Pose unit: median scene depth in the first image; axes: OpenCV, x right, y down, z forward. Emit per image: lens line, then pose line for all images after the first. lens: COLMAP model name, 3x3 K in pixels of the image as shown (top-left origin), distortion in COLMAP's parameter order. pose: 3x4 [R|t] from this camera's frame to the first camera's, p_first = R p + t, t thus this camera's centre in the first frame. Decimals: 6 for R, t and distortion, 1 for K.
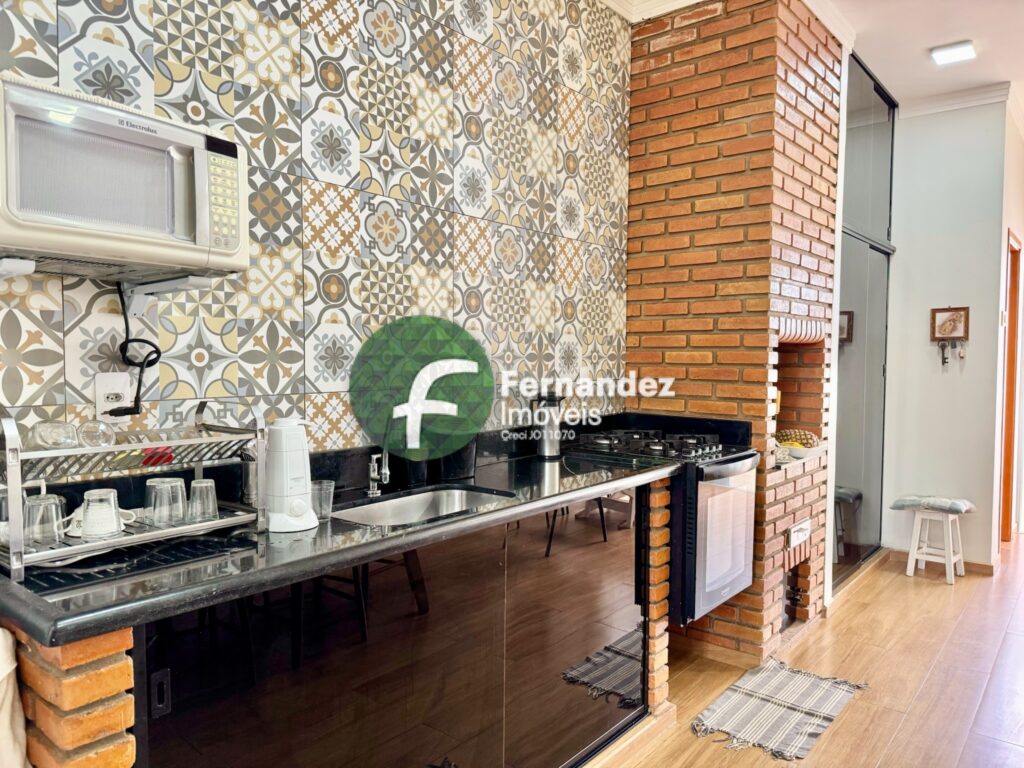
lens RADIAL K [[715.6, 0, 506.2], [0, 715.6, 386.2], [0, 0, 1]] dist [0.050885, -0.019686]
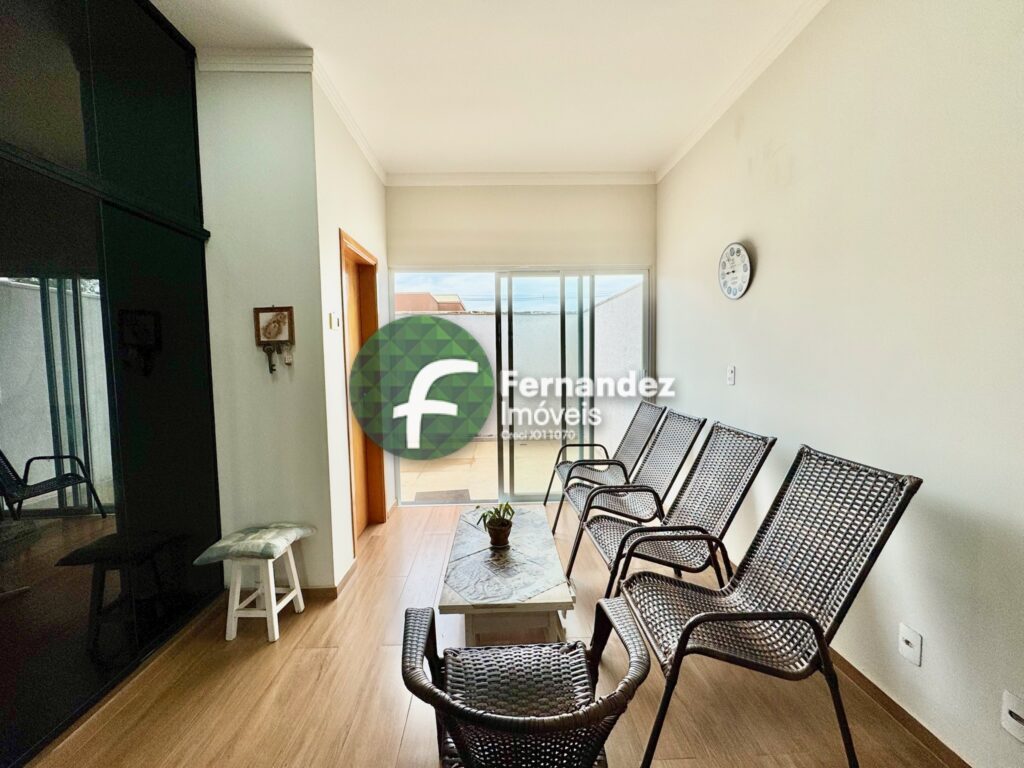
lens RADIAL K [[410.8, 0, 510.6], [0, 410.8, 380.0], [0, 0, 1]] dist [0.001899, -0.000009]
pose [[0.739655, -0.057996, 0.670482, 0.815722], [0.049527, 0.998269, 0.031712, -0.038577], [-0.671161, 0.009751, 0.741247, 0.756230]]
